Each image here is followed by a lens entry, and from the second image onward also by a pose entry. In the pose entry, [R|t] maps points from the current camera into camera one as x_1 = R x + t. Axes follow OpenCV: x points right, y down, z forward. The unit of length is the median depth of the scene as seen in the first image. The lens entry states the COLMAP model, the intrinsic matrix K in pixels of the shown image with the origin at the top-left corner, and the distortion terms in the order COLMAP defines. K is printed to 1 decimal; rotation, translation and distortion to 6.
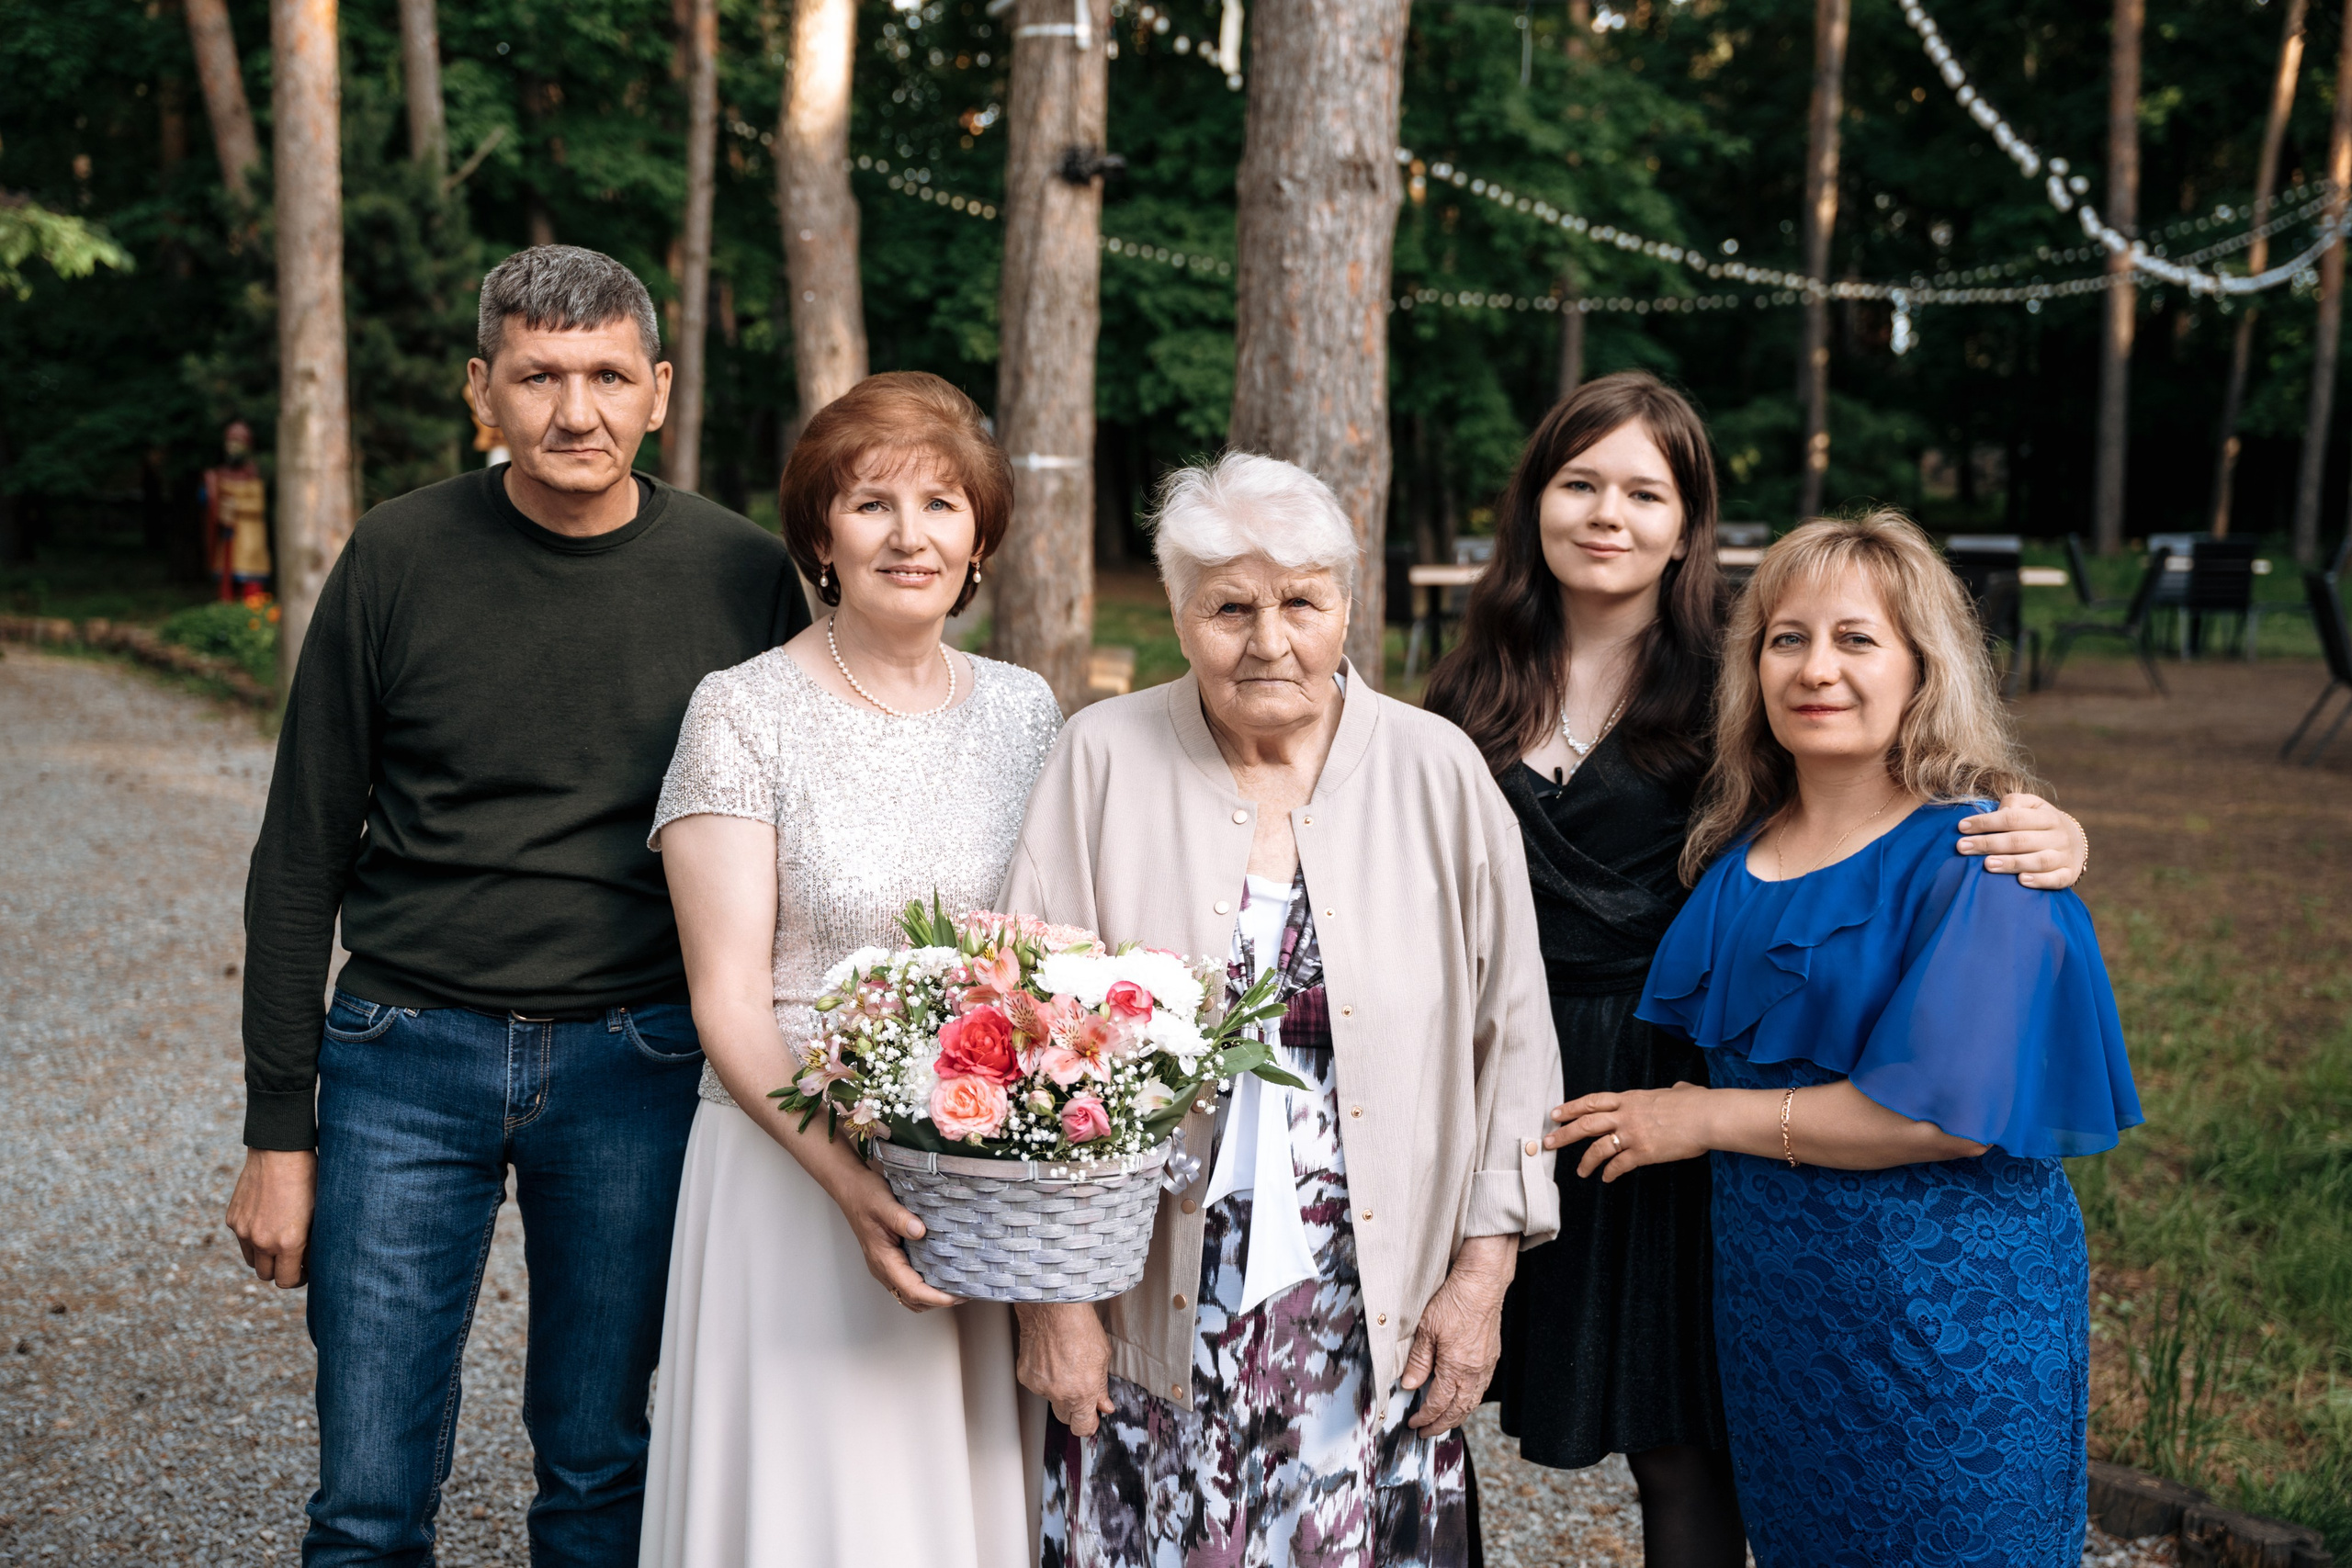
lens RADIAL K [[2276.8, 0, 1176.4], [0, 2276.8, 727.2], [0, 0, 1]] dist [0.101930, 0.000000]
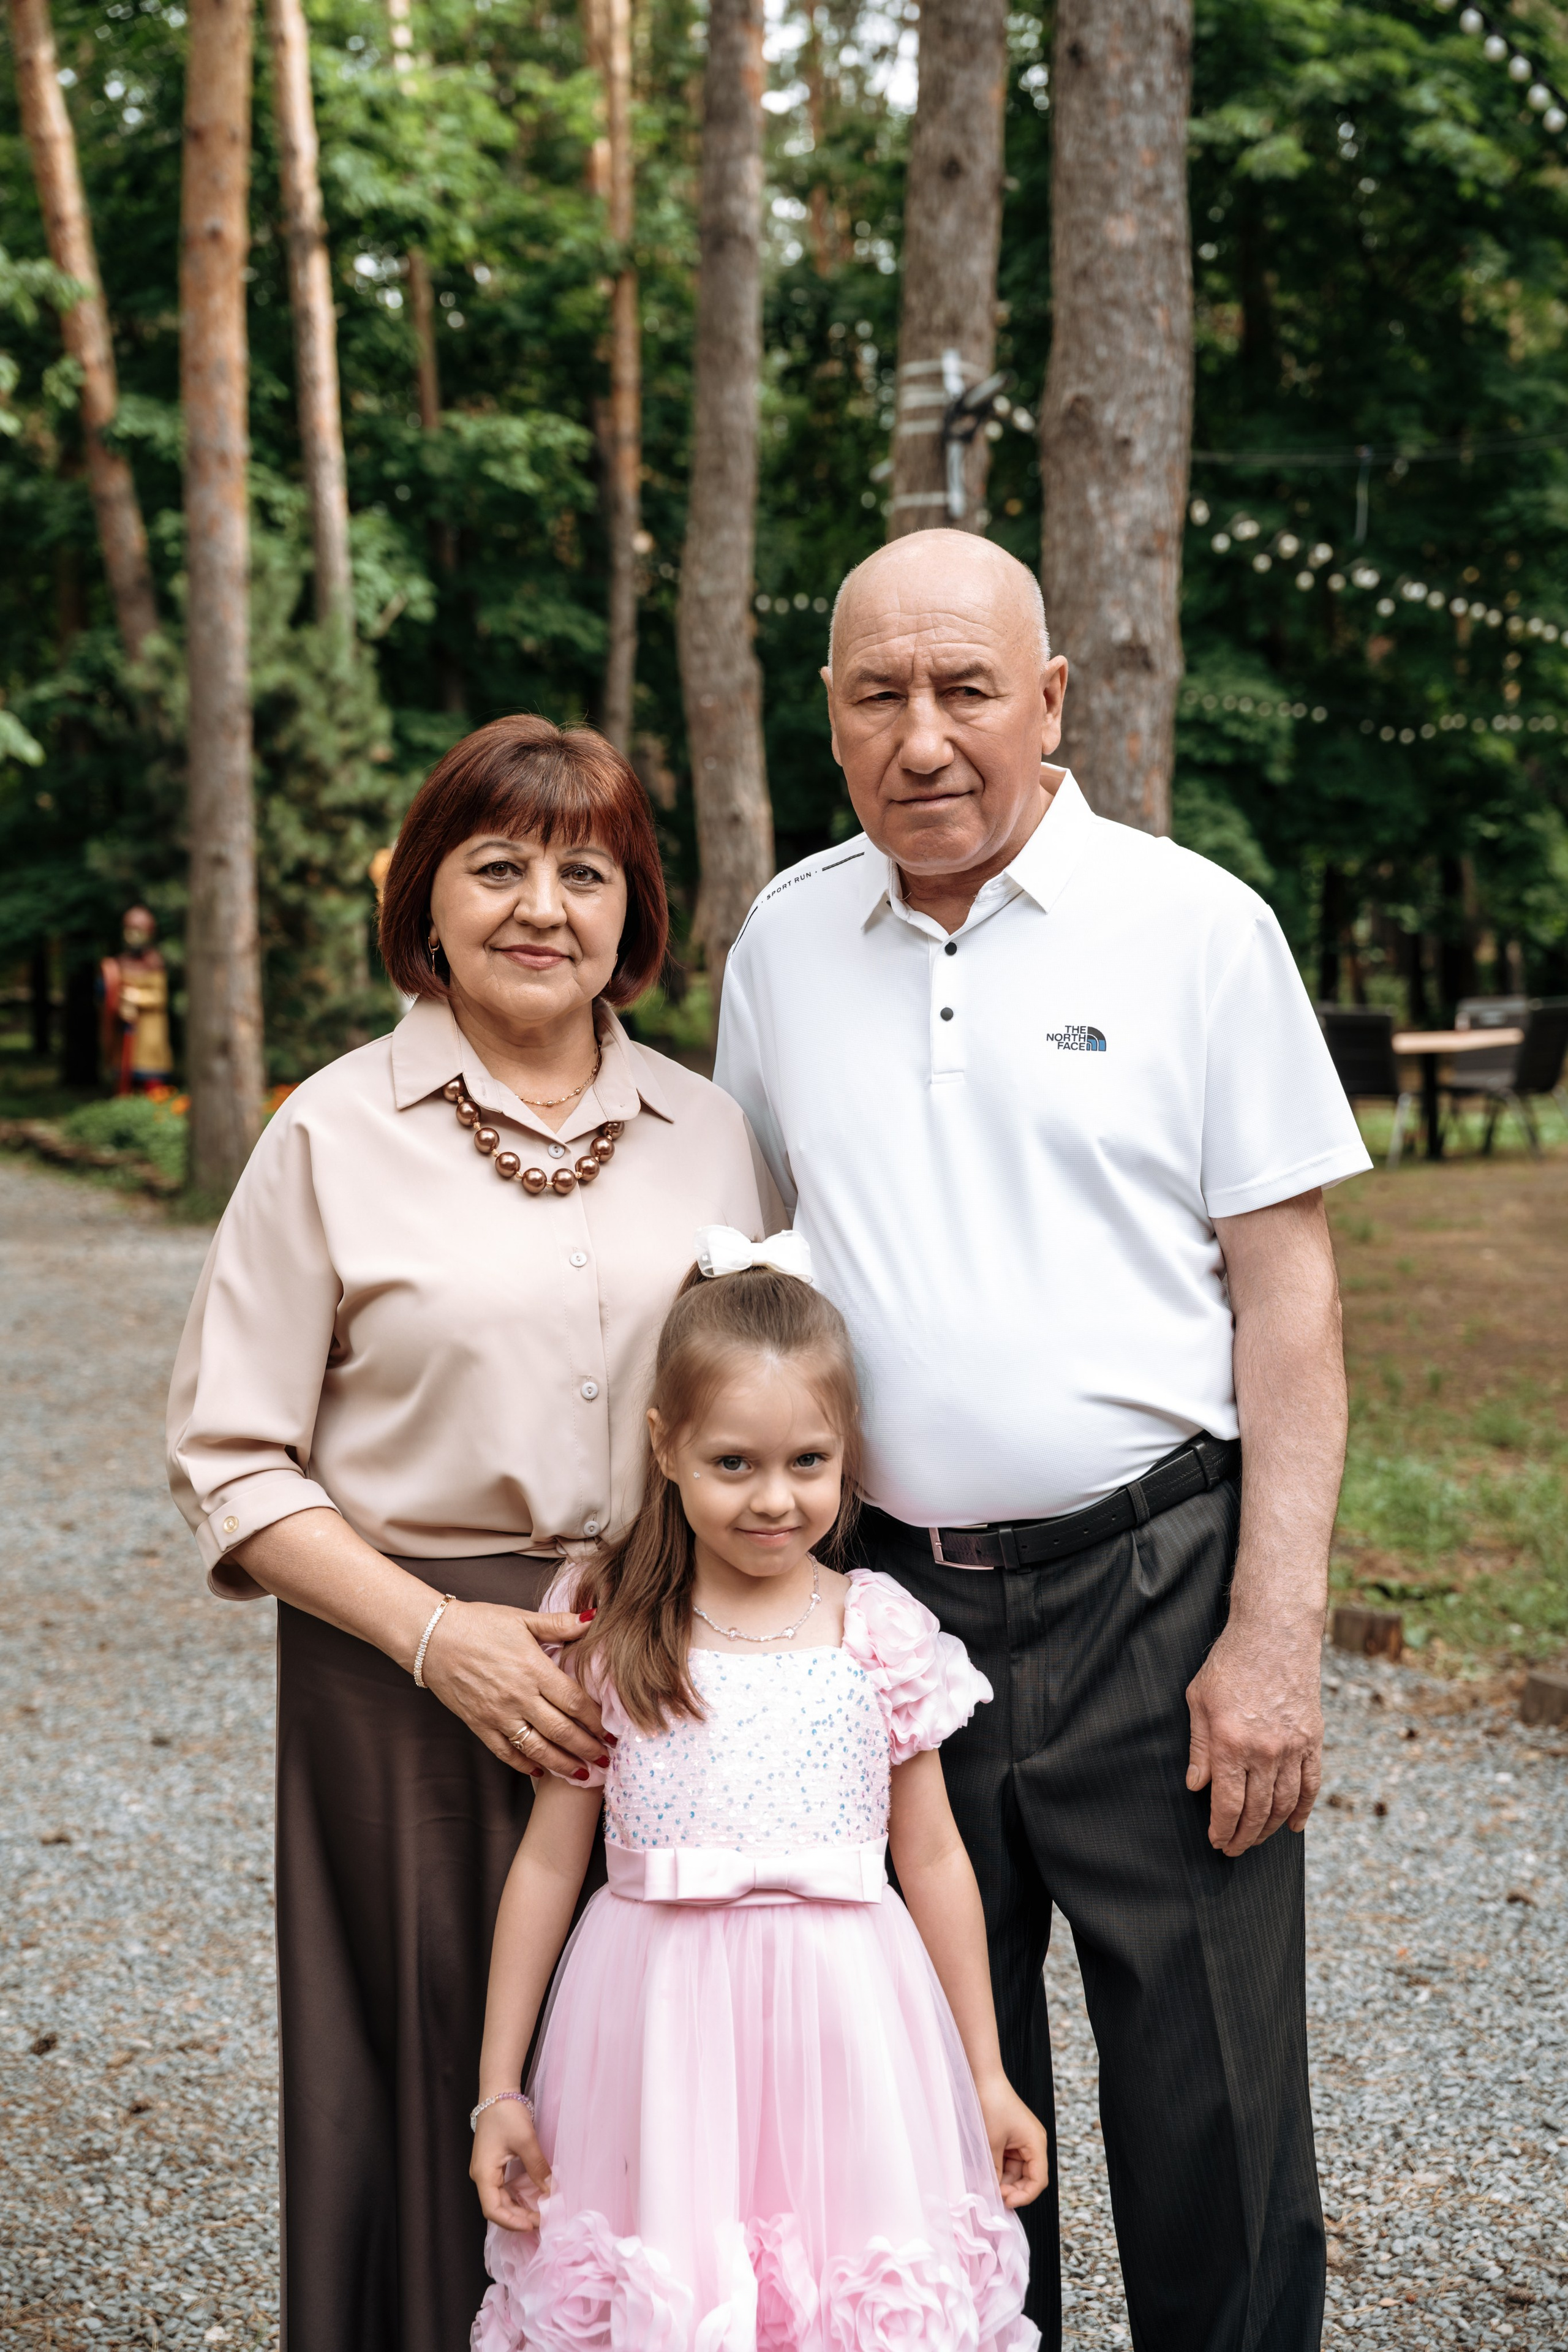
lens RADIAL K [[2958.8, 0, 849.4], [0, 2958.8, 1085.4], [0, 0, 1]] dist [0.239572, 0.000000]
pose [[0.989774, -0.020332, -0.141185, 0.065716], [0.011104, 0.997768, -0.065845, 0.028330], [0.142209, 0.063604, 0.987791, -0.202889]]
